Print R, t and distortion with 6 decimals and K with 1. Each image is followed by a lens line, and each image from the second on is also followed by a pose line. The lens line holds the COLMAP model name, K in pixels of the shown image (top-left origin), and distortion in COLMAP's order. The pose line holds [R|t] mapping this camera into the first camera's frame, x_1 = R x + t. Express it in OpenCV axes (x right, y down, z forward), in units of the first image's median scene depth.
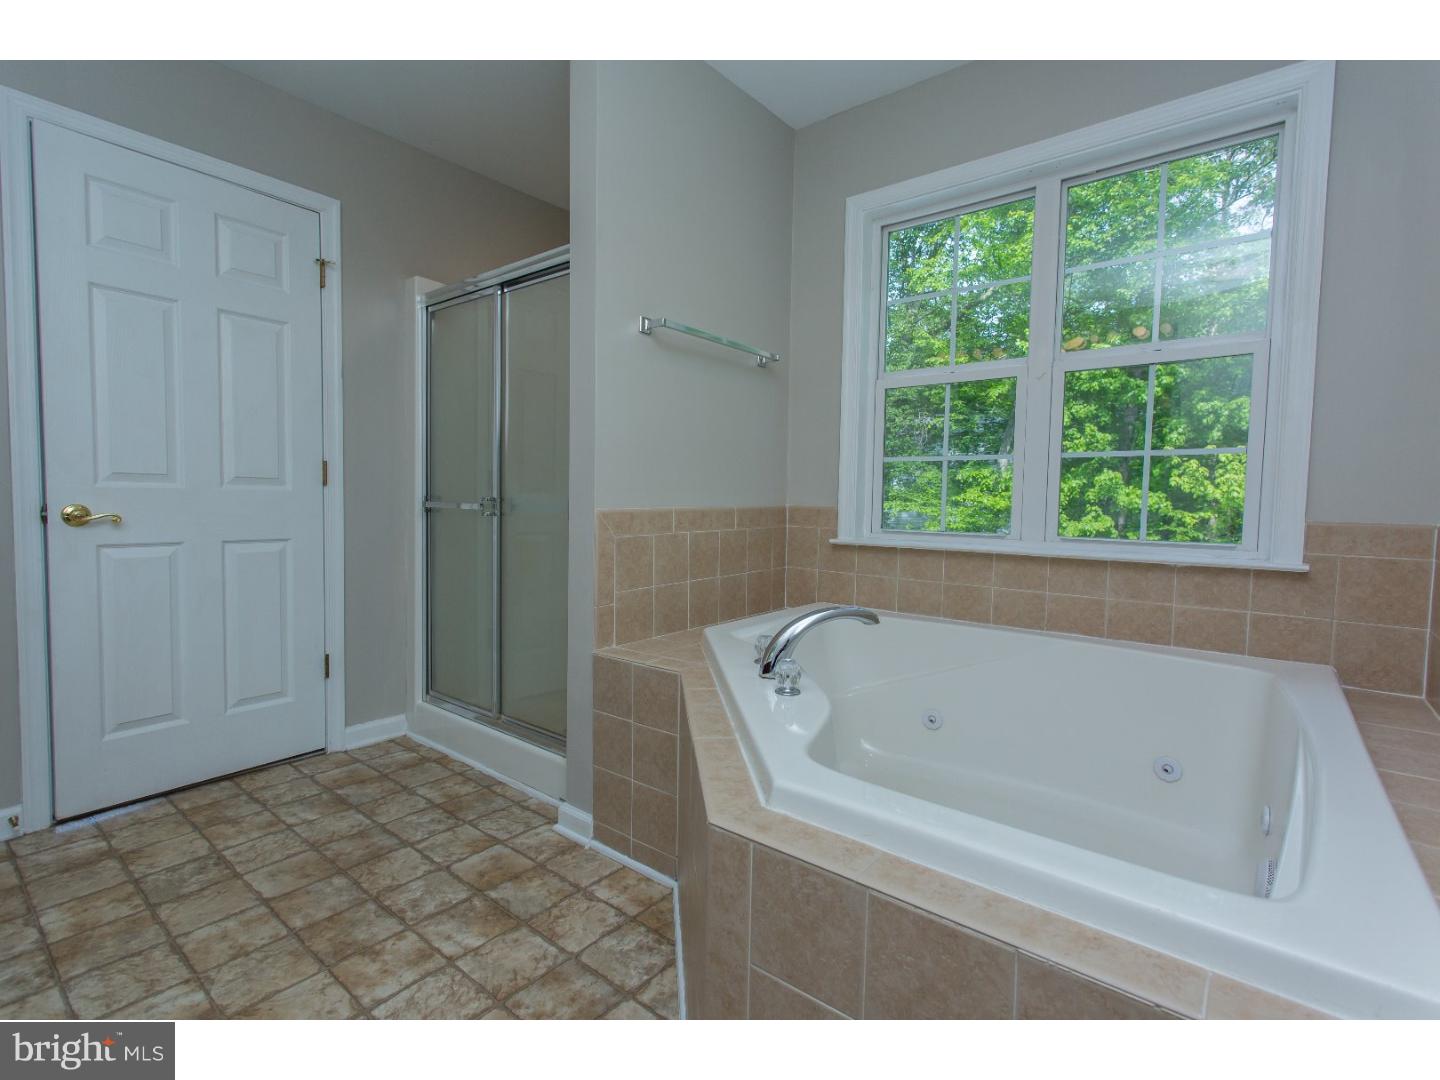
lens RADIAL K [[678.0, 0, 714.3], [0, 678.0, 537.5], [0, 0, 1]] dist [0.012074, -0.002343]
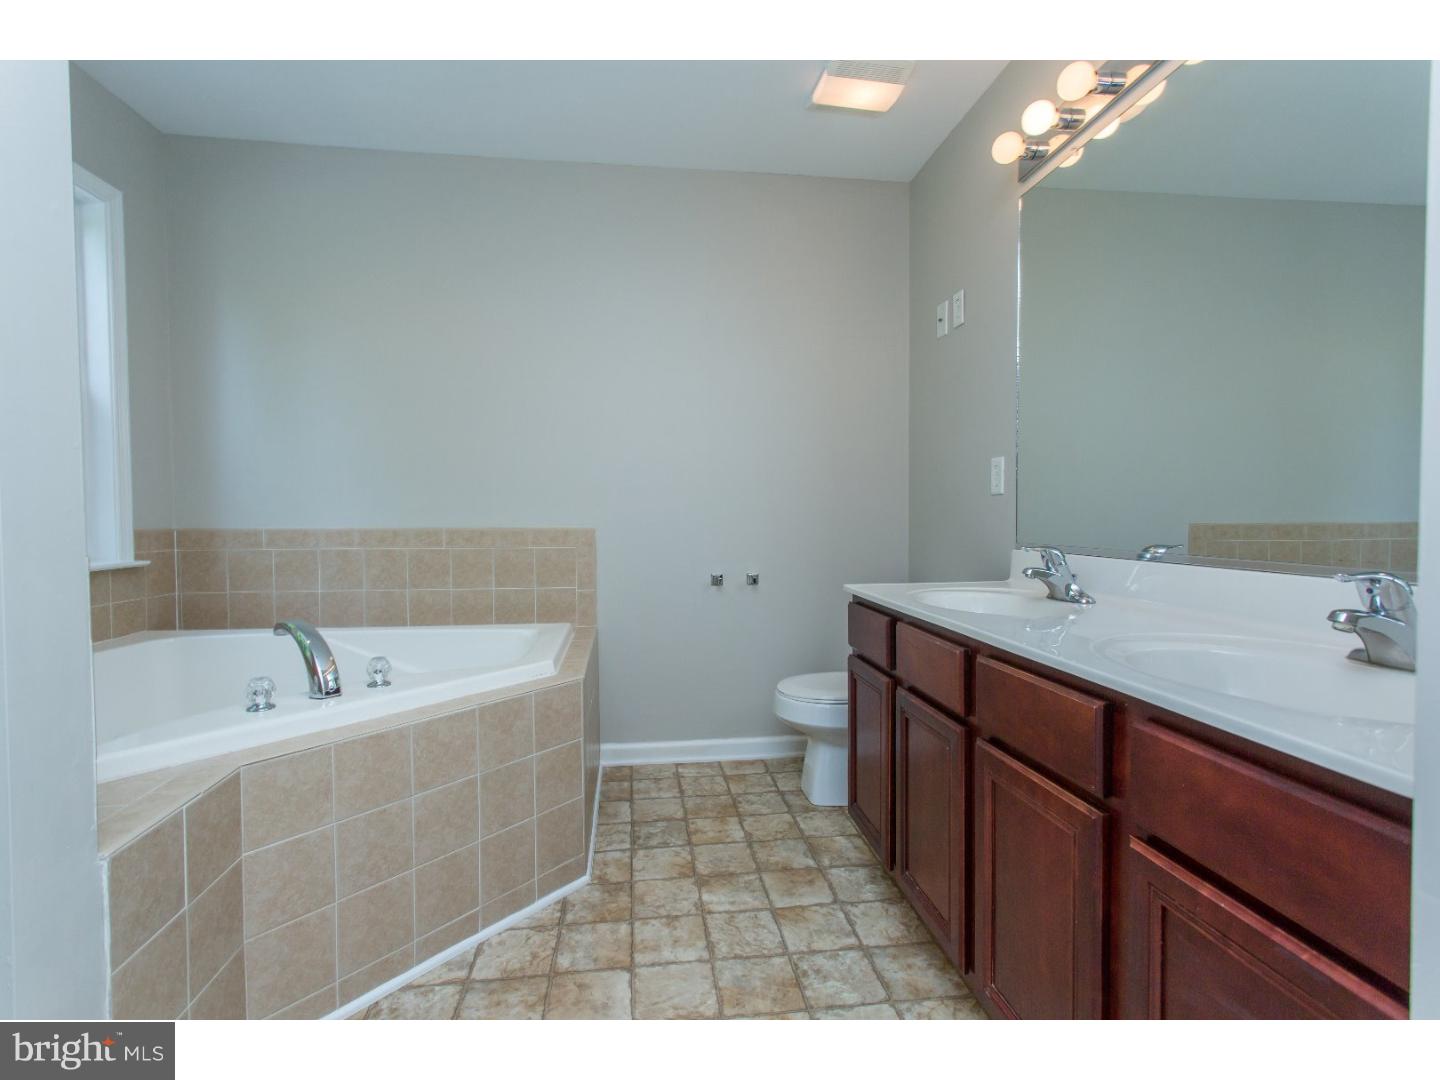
lens RADIAL K [[678.0, 0, 714.3], [0, 678.0, 537.5], [0, 0, 1]] dist [0.012074, -0.002343]
pose [[-0.722801, -0.033901, 0.690224, -1.677551], [0.033382, 0.995917, 0.083873, -0.137077], [-0.690249, 0.083664, -0.718719, 1.776307]]
